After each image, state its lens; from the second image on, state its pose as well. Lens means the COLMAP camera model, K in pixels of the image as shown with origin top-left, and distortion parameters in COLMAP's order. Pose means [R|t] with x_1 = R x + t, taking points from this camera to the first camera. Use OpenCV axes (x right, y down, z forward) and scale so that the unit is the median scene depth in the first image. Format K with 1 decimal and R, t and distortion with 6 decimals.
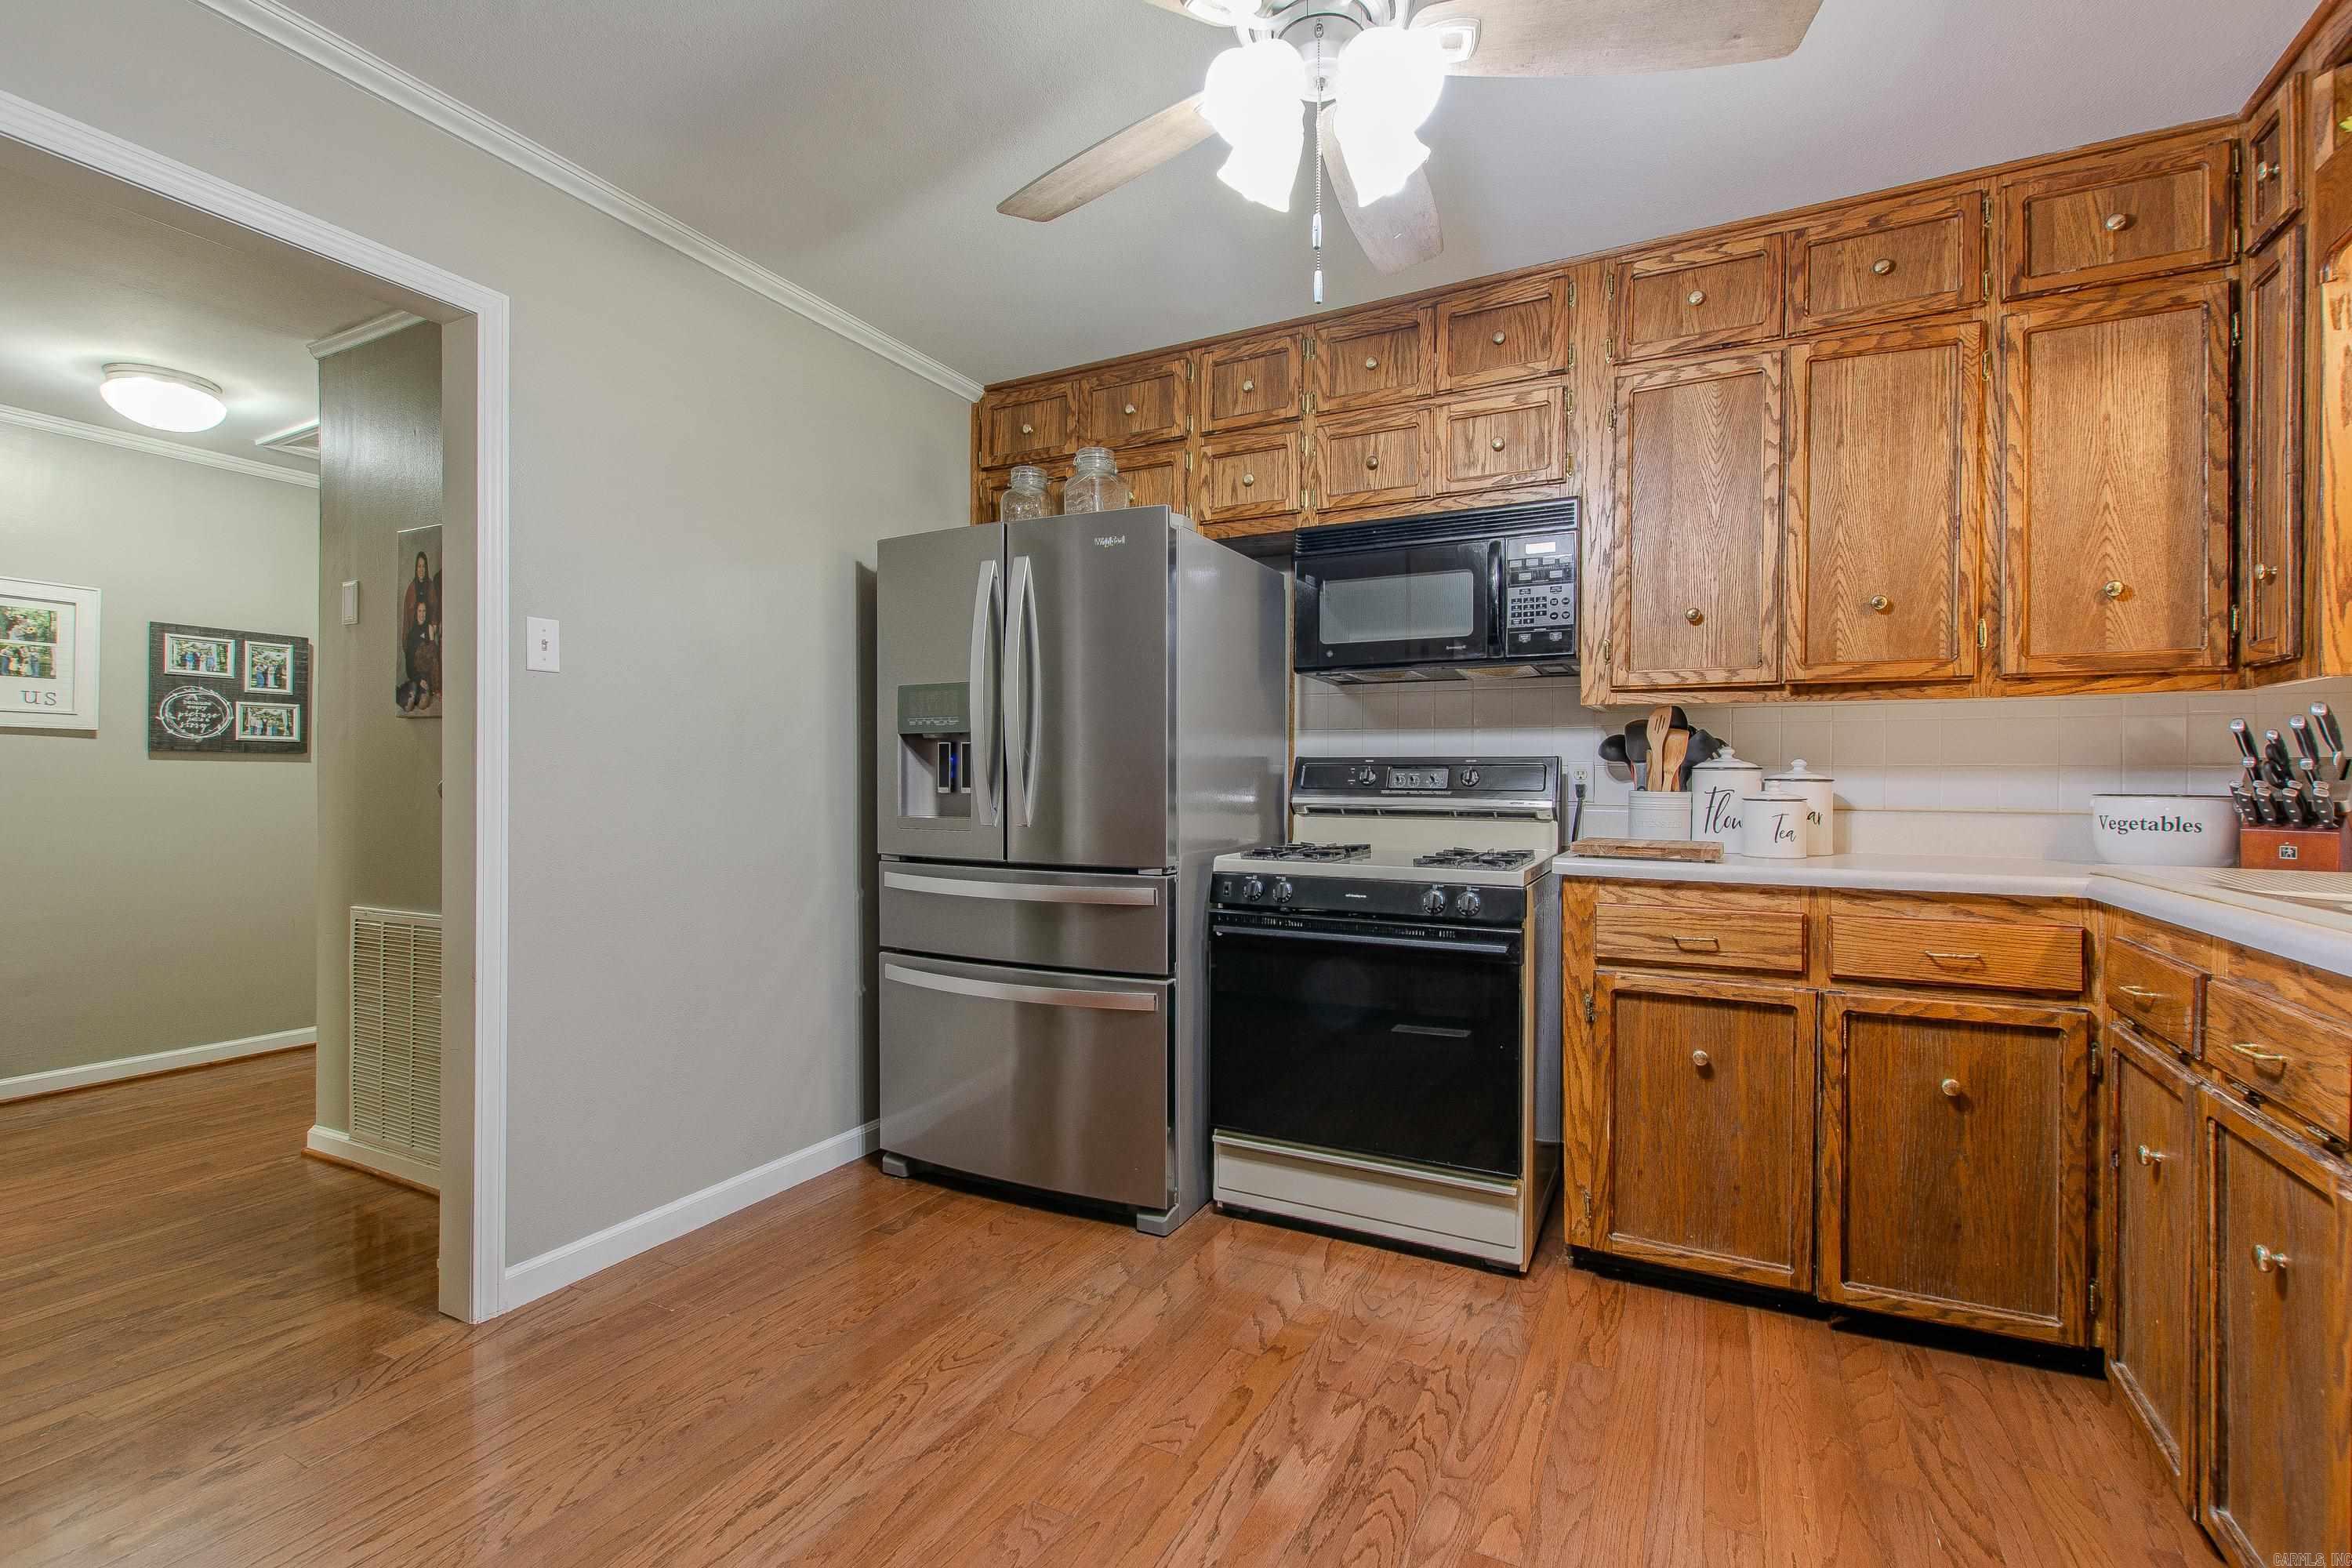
lens RADIAL K [[1019.6, 0, 1190.4], [0, 1019.6, 782.5], [0, 0, 1]] dist [0.002567, -0.000084]
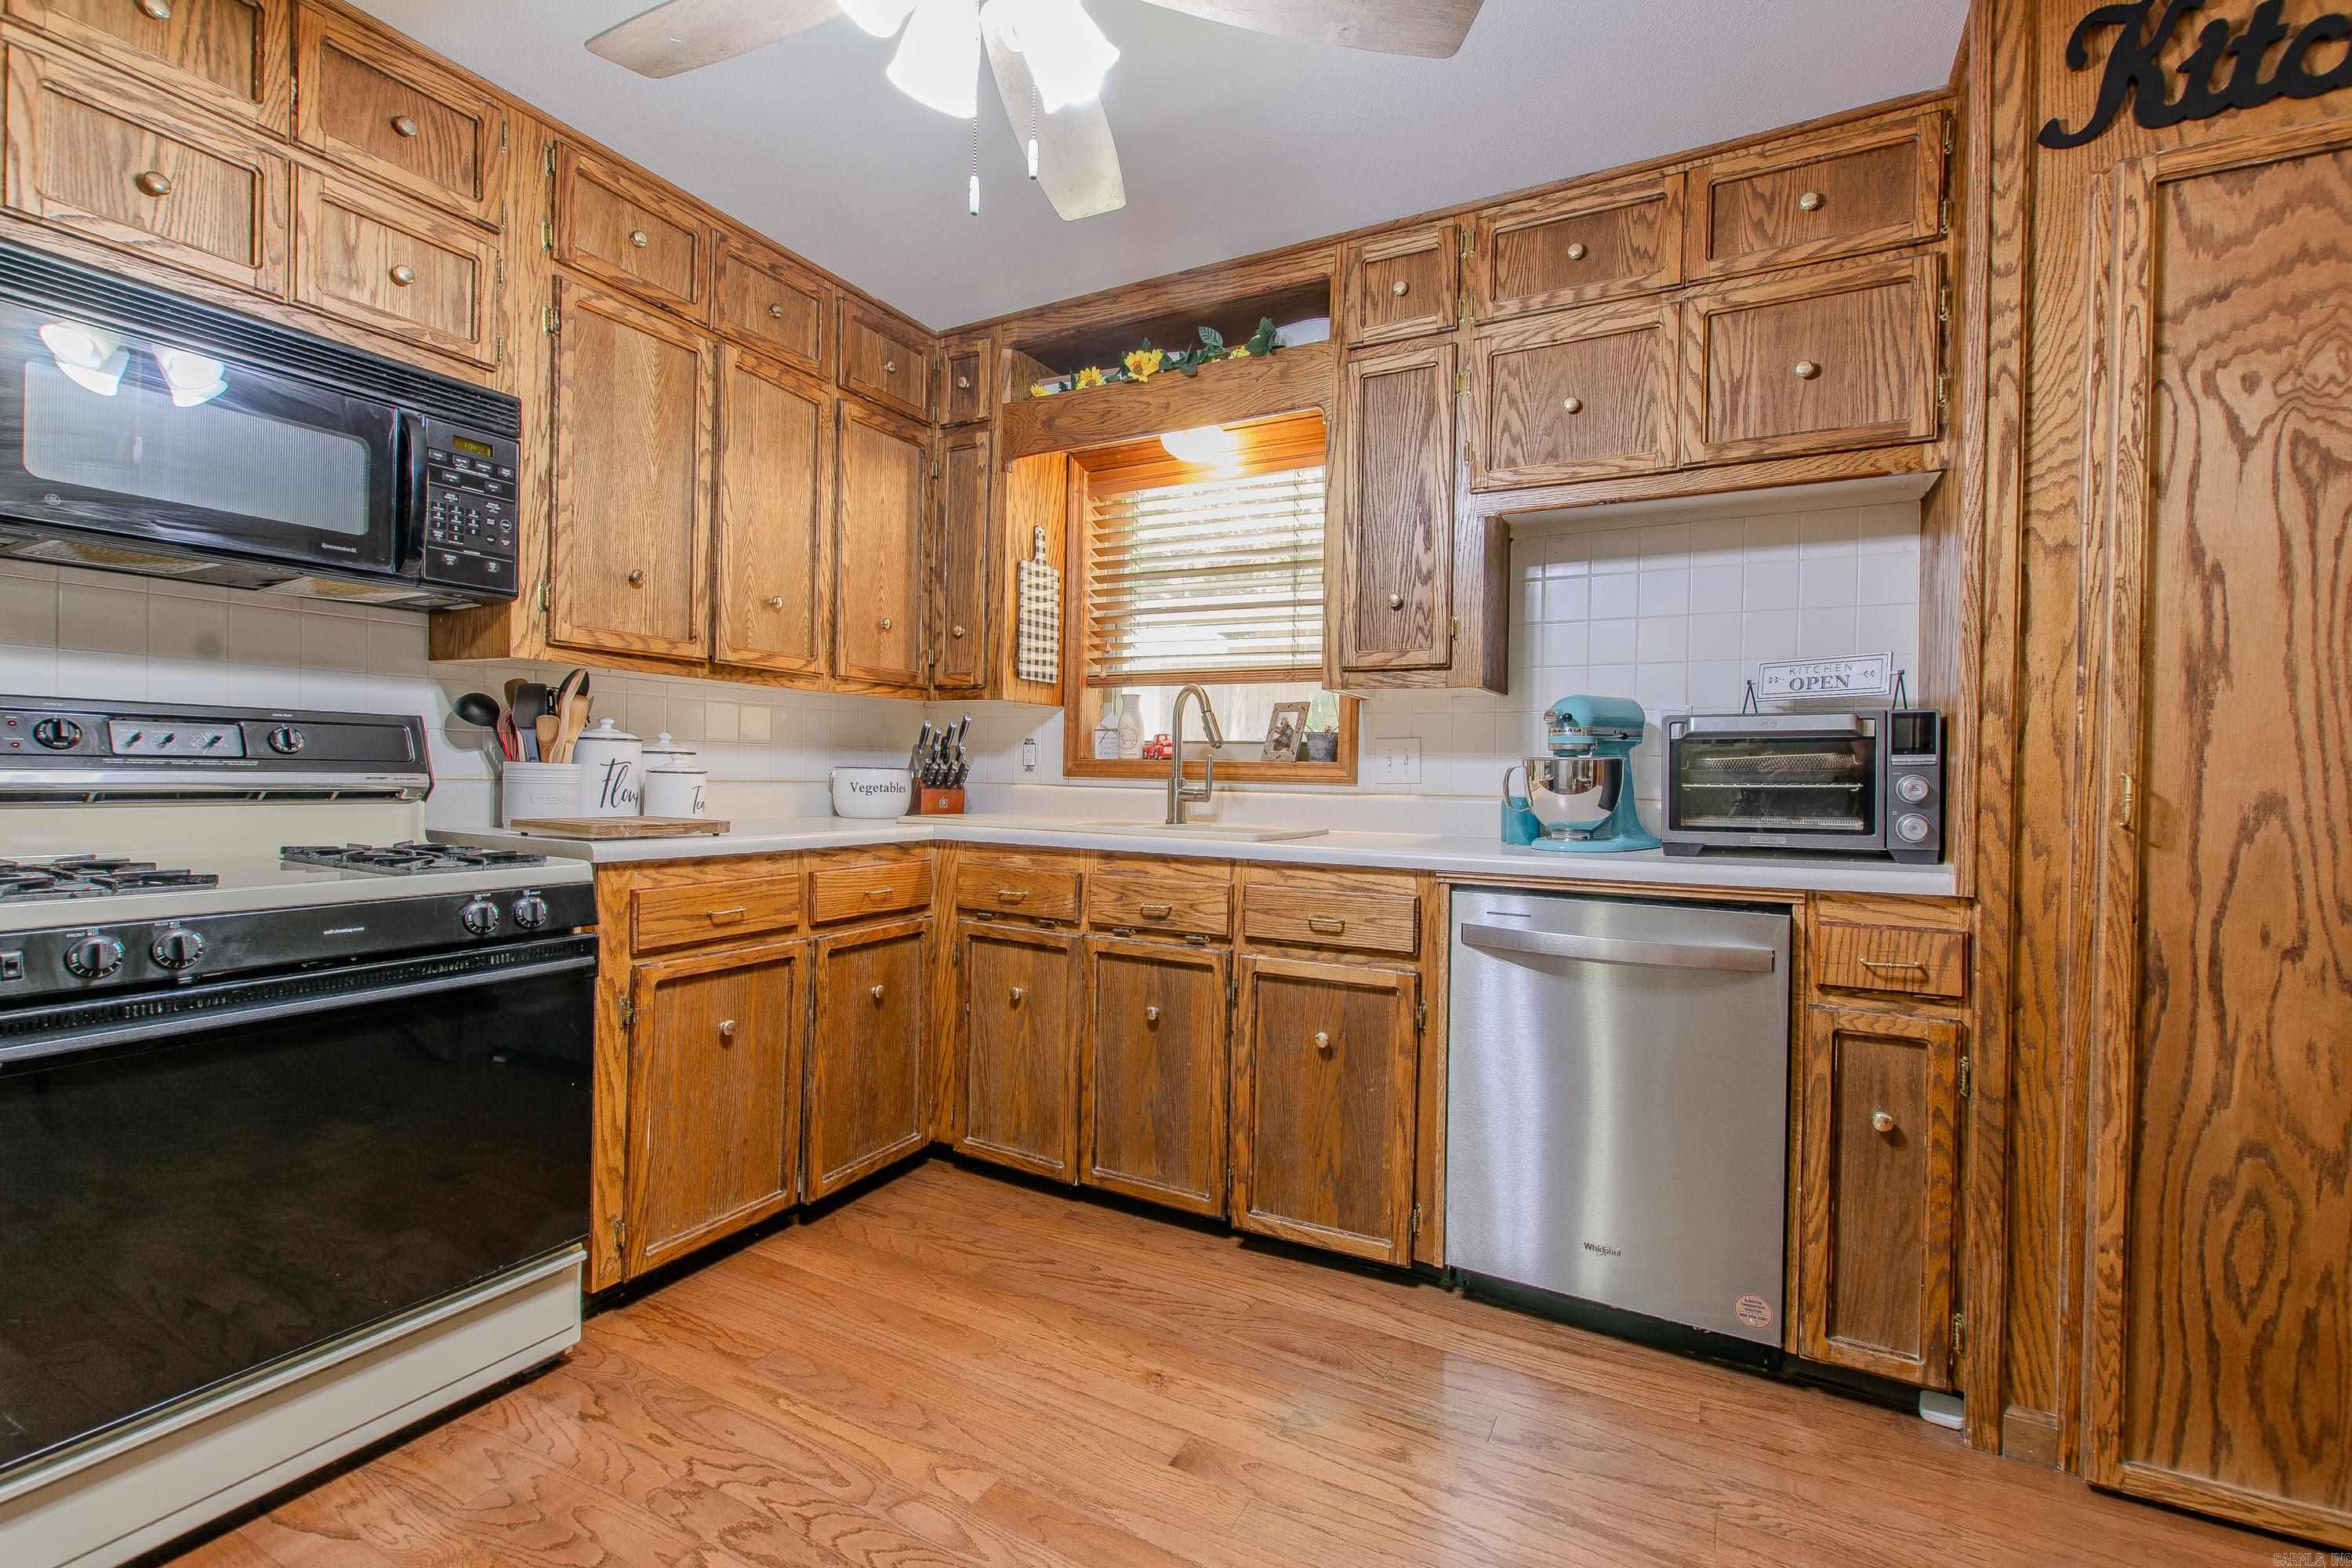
lens RADIAL K [[1019.6, 0, 1190.4], [0, 1019.6, 782.5], [0, 0, 1]] dist [0.002567, -0.000084]
pose [[0.021274, -0.017430, 0.999622, -0.476203], [-0.020475, 0.999631, 0.017866, -0.001608], [-0.999564, -0.020848, 0.020910, 0.497241]]
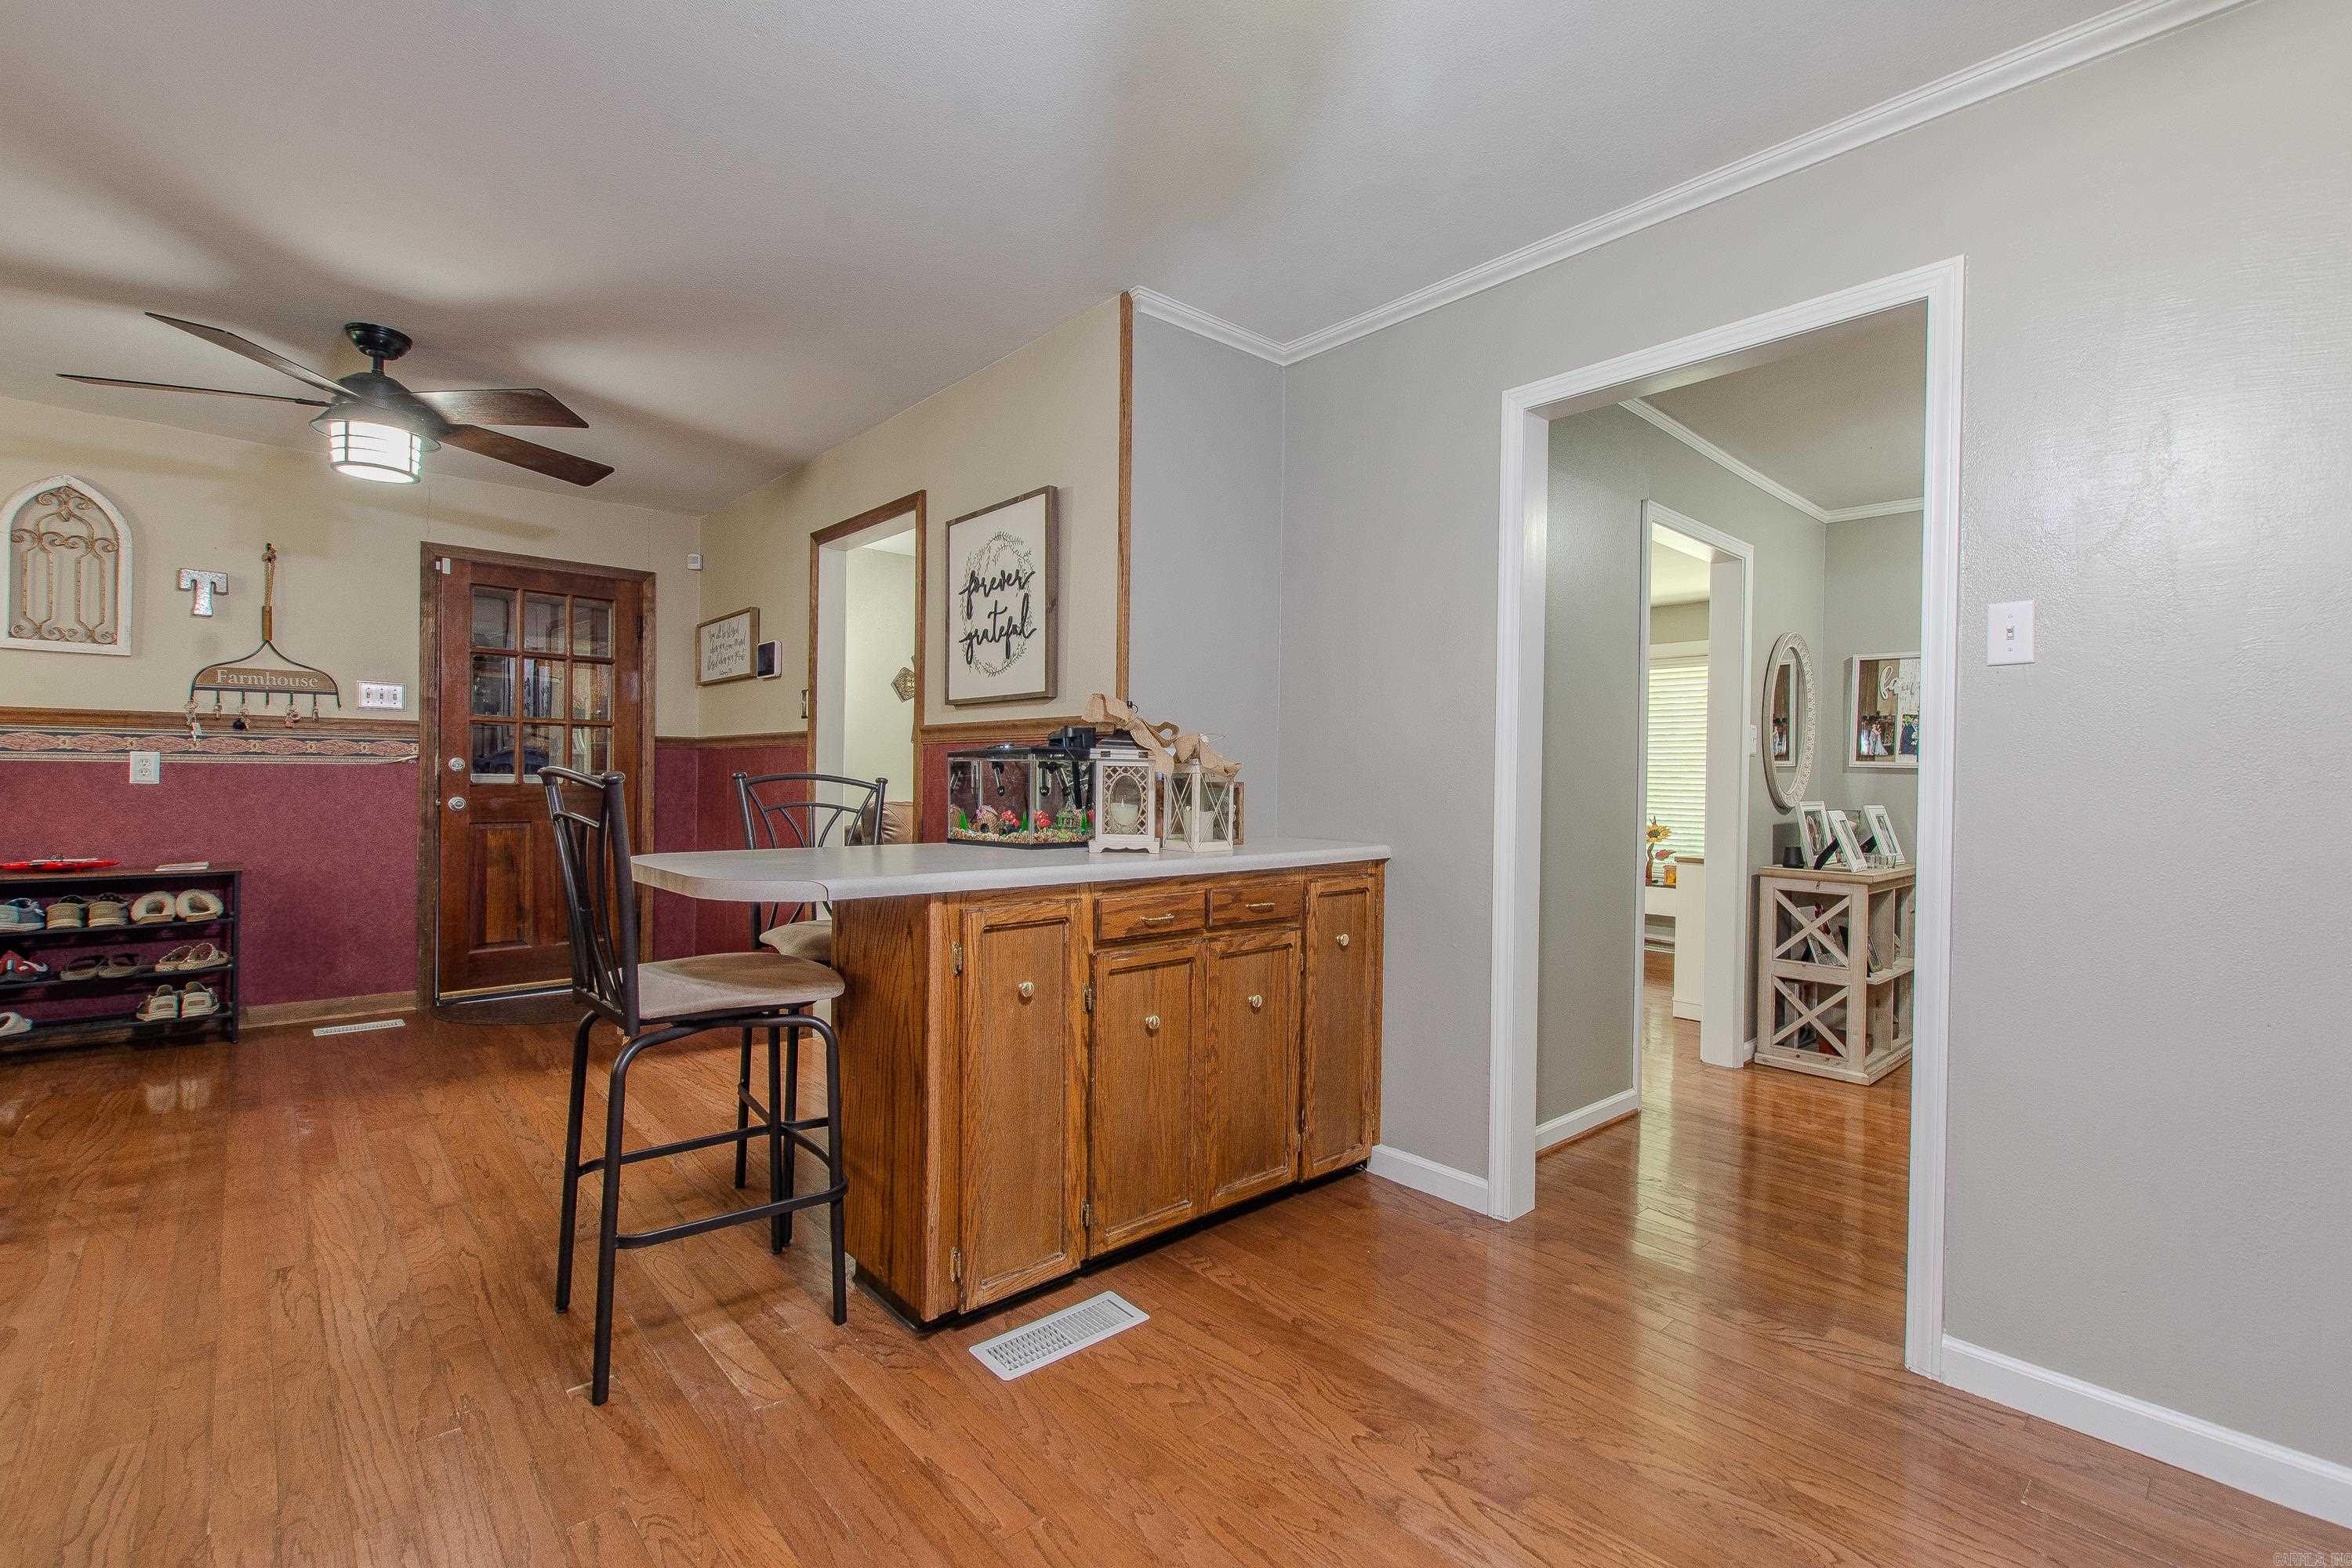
lens RADIAL K [[1019.6, 0, 1190.4], [0, 1019.6, 782.5], [0, 0, 1]] dist [0.002567, -0.000084]
pose [[-0.341757, -0.006856, -0.939763, 0.380469], [-0.017372, 0.999849, -0.000977, 0.002048], [0.939628, 0.015992, -0.341825, 0.630700]]
